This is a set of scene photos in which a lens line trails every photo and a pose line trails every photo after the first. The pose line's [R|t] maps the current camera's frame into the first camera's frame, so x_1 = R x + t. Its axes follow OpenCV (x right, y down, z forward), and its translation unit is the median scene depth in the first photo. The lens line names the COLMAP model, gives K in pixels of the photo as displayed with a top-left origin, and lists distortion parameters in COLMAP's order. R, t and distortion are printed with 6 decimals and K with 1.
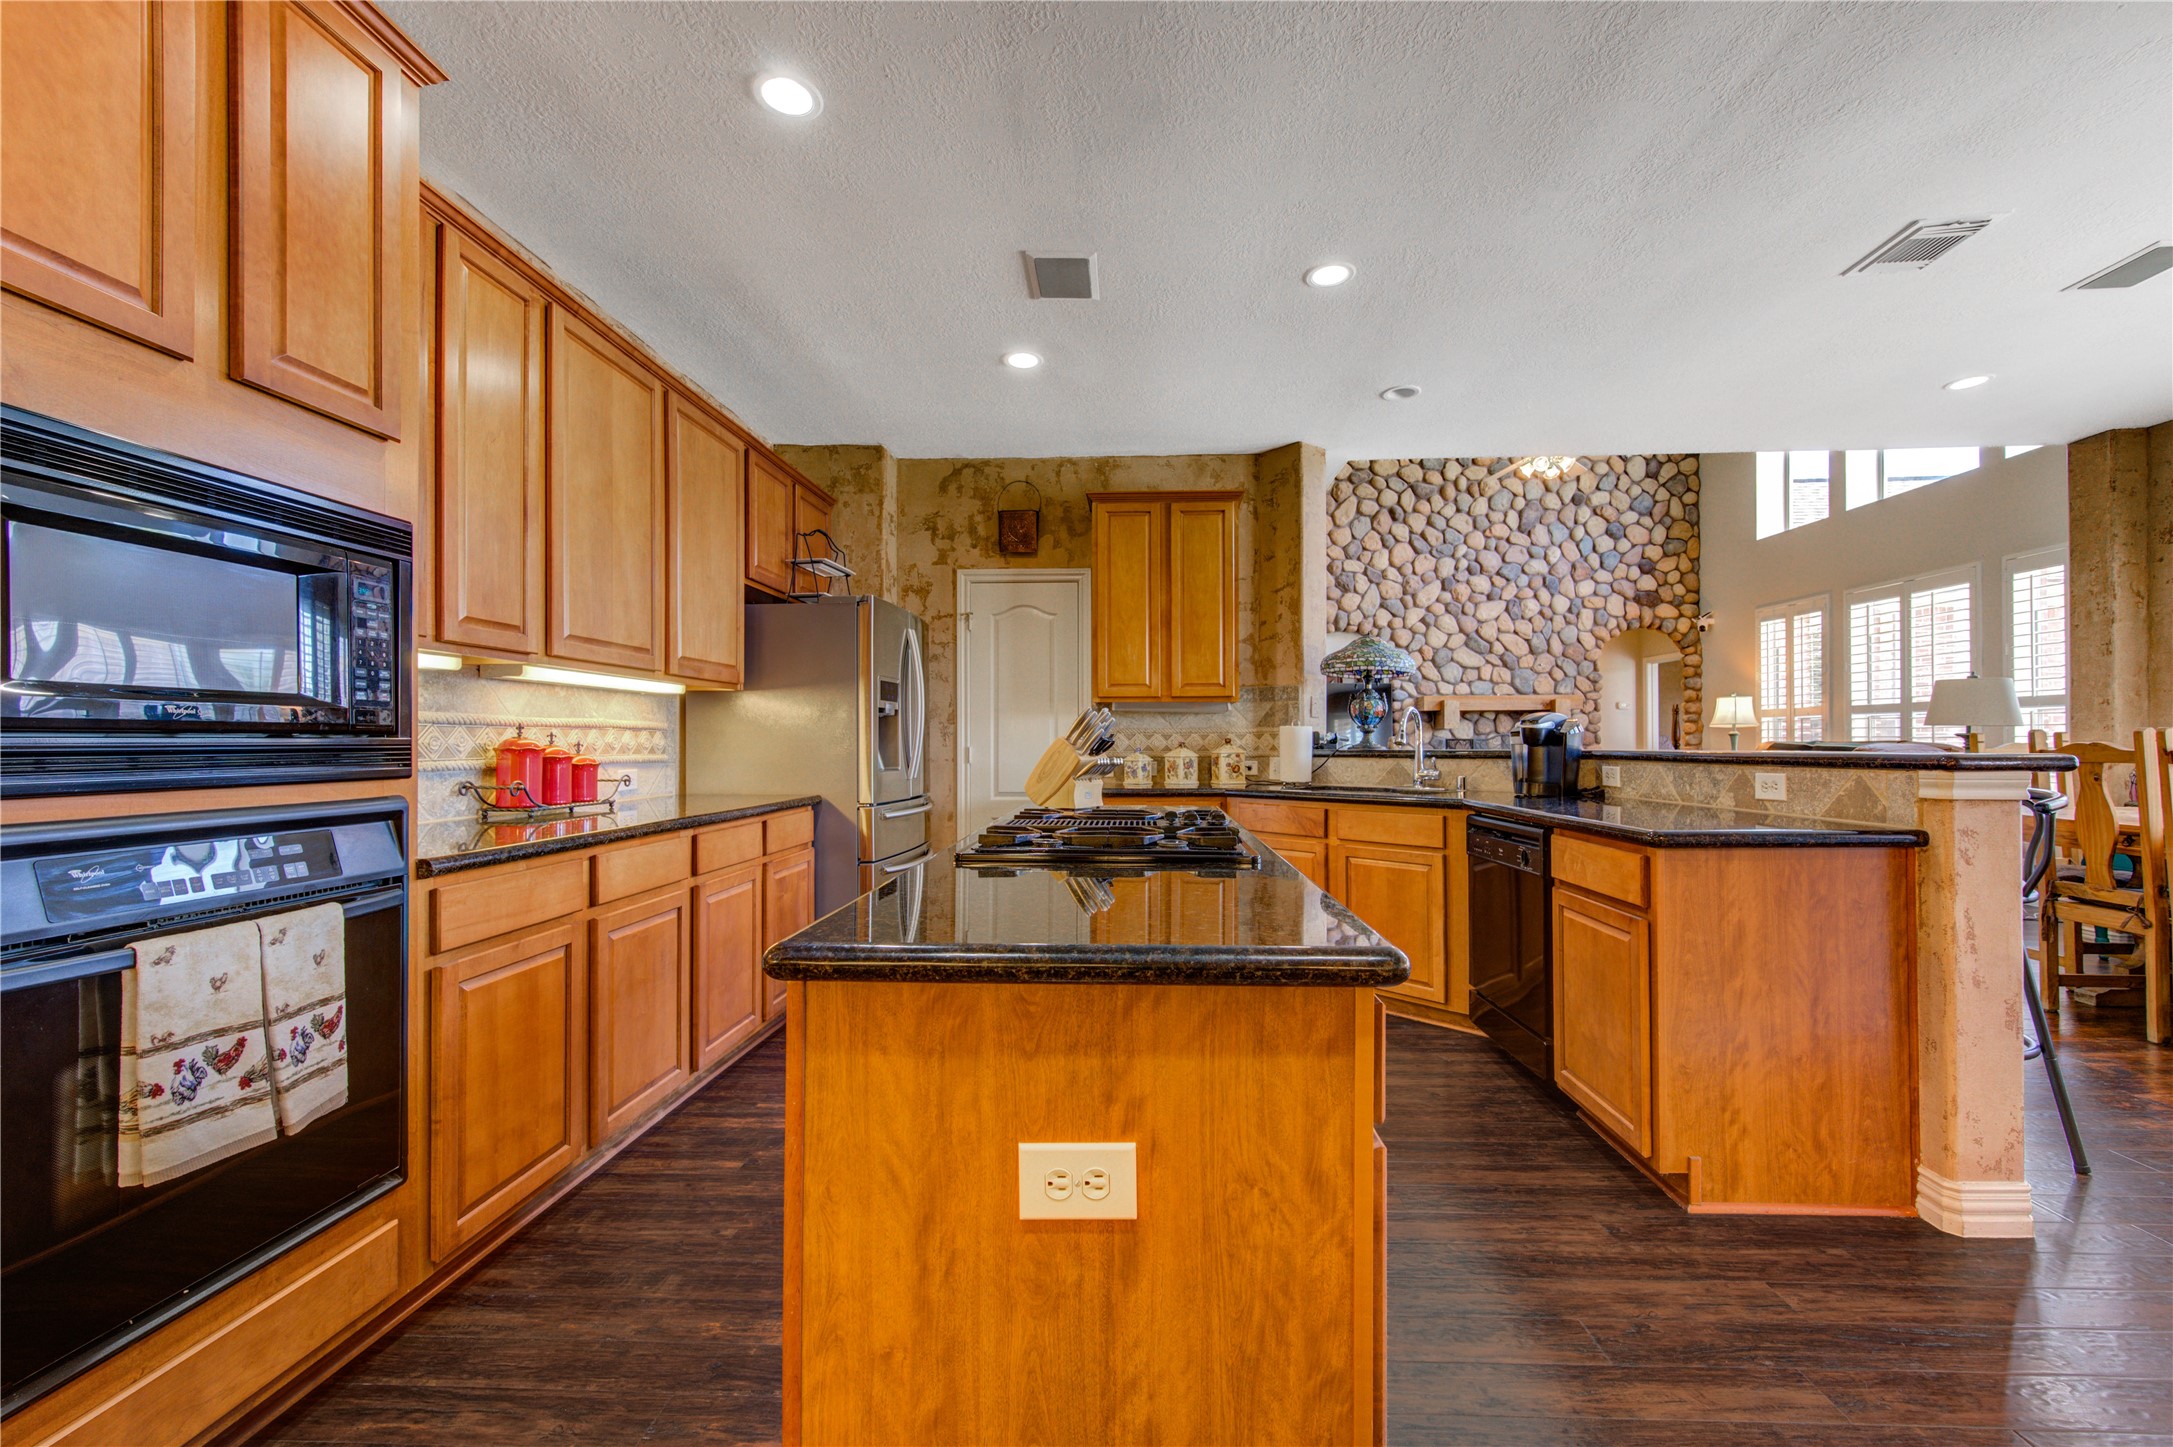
lens RADIAL K [[876.5, 0, 1093.0], [0, 876.5, 735.4], [0, 0, 1]] dist [-0.011285, 0.000112]
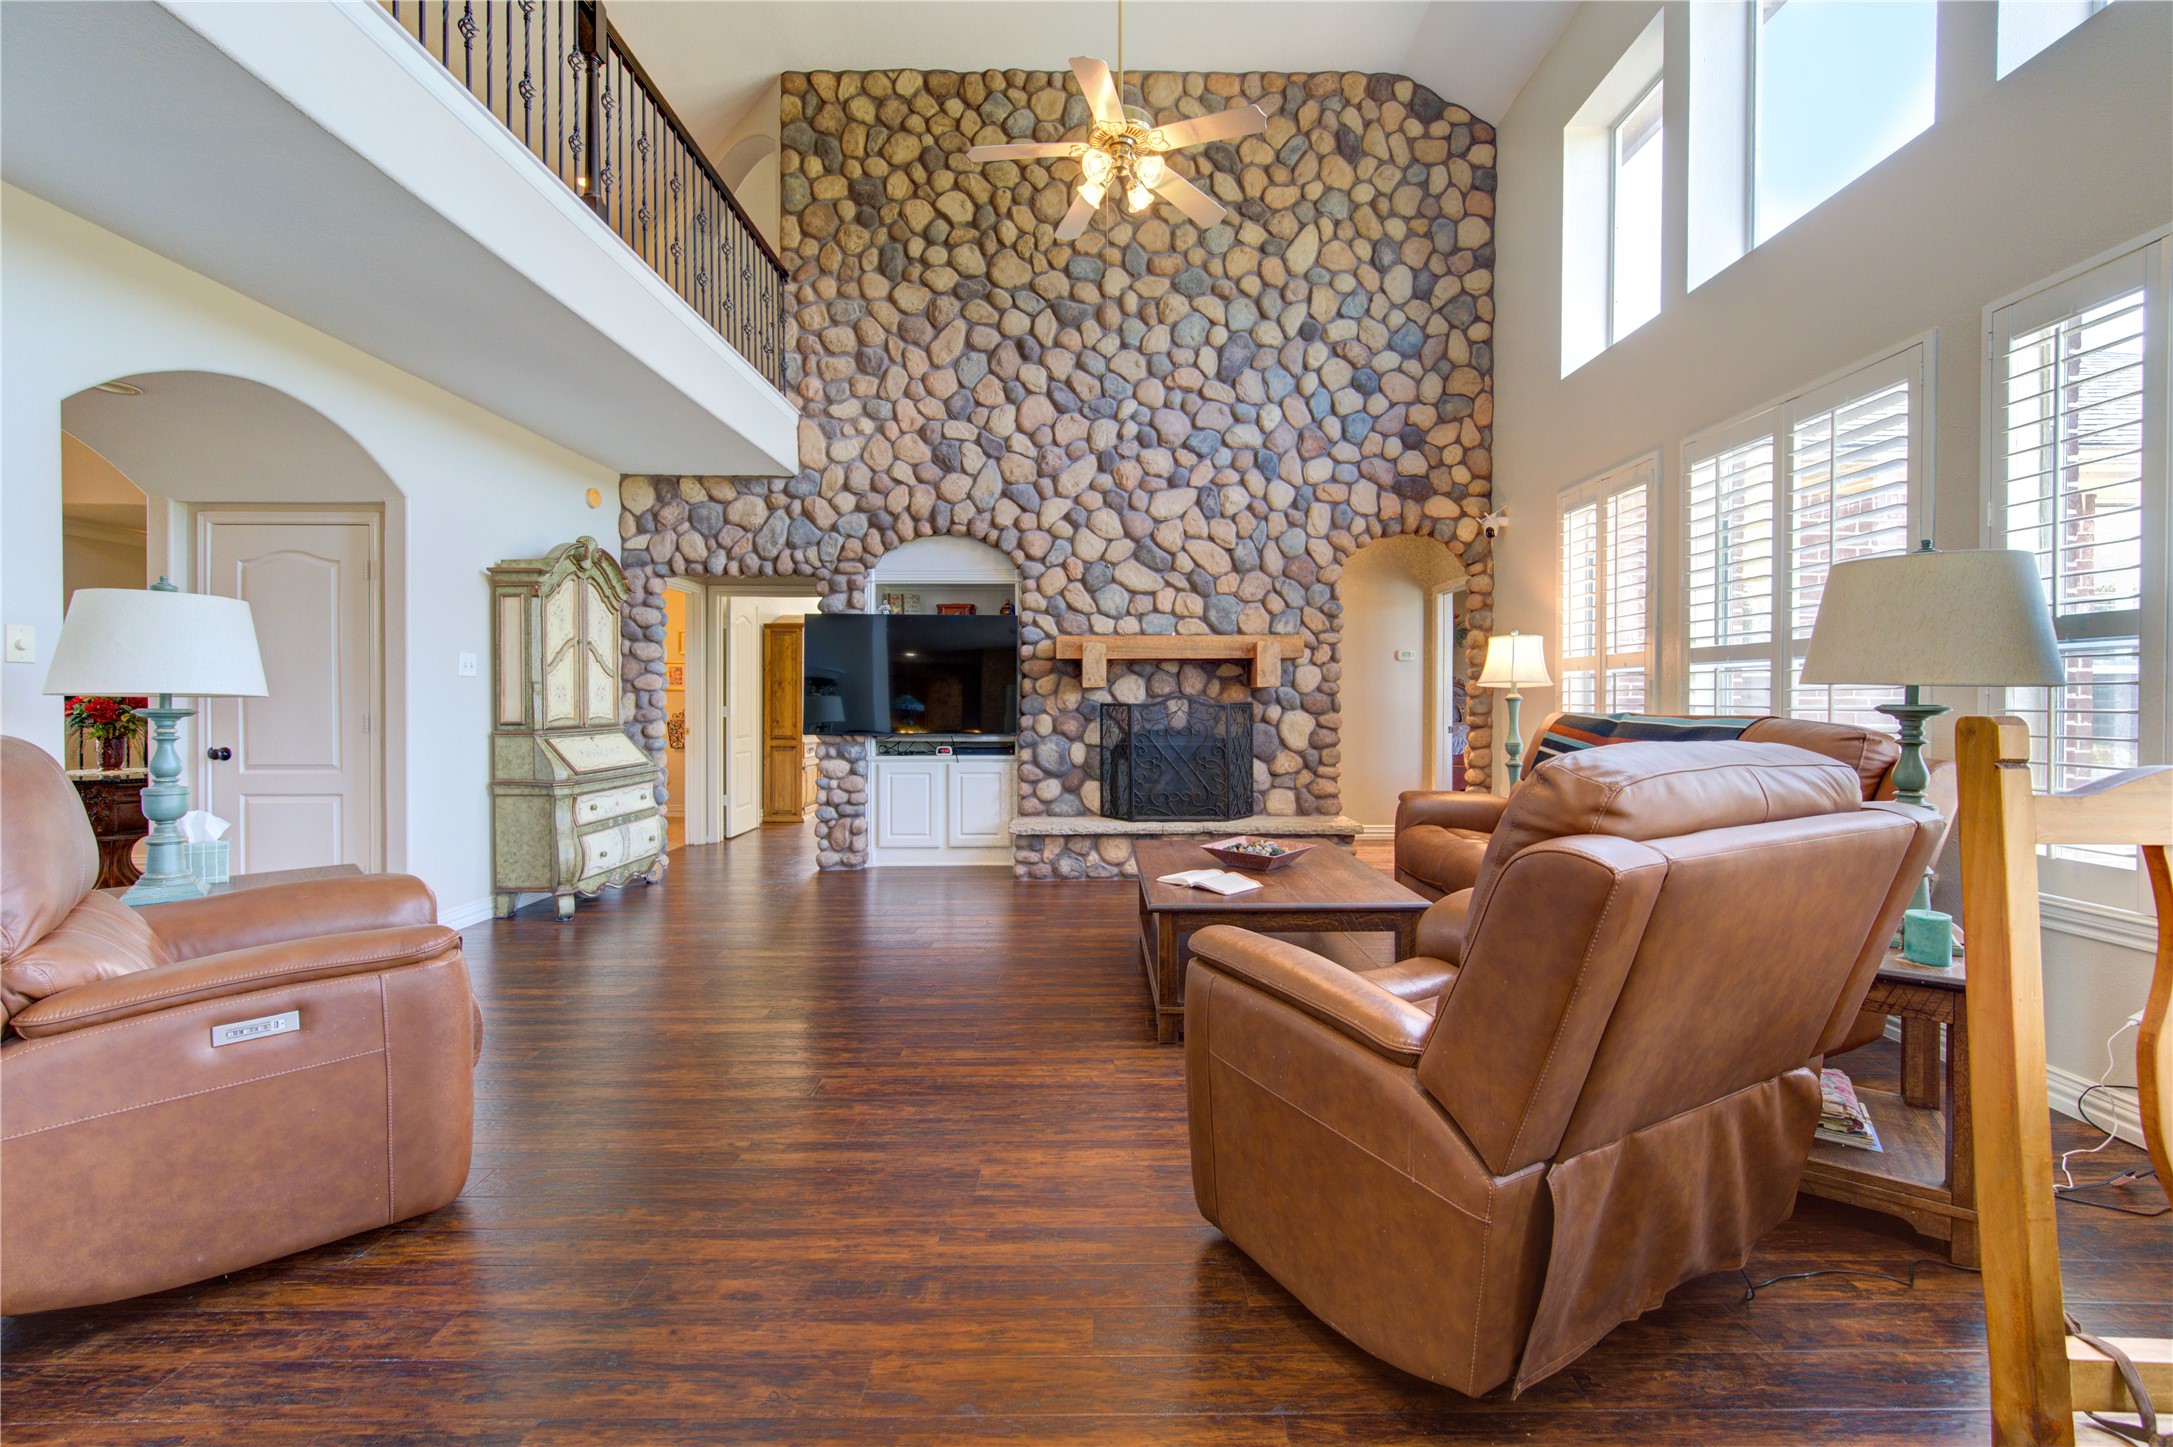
lens RADIAL K [[858.4, 0, 1101.1], [0, 858.4, 703.8], [0, 0, 1]] dist [0.000285, 0.000014]
pose [[0.998525, 0.004082, 0.054149, 0.369736], [-0.004738, 0.999917, 0.011987, -0.003341], [-0.054096, -0.012226, 0.998461, 0.374494]]
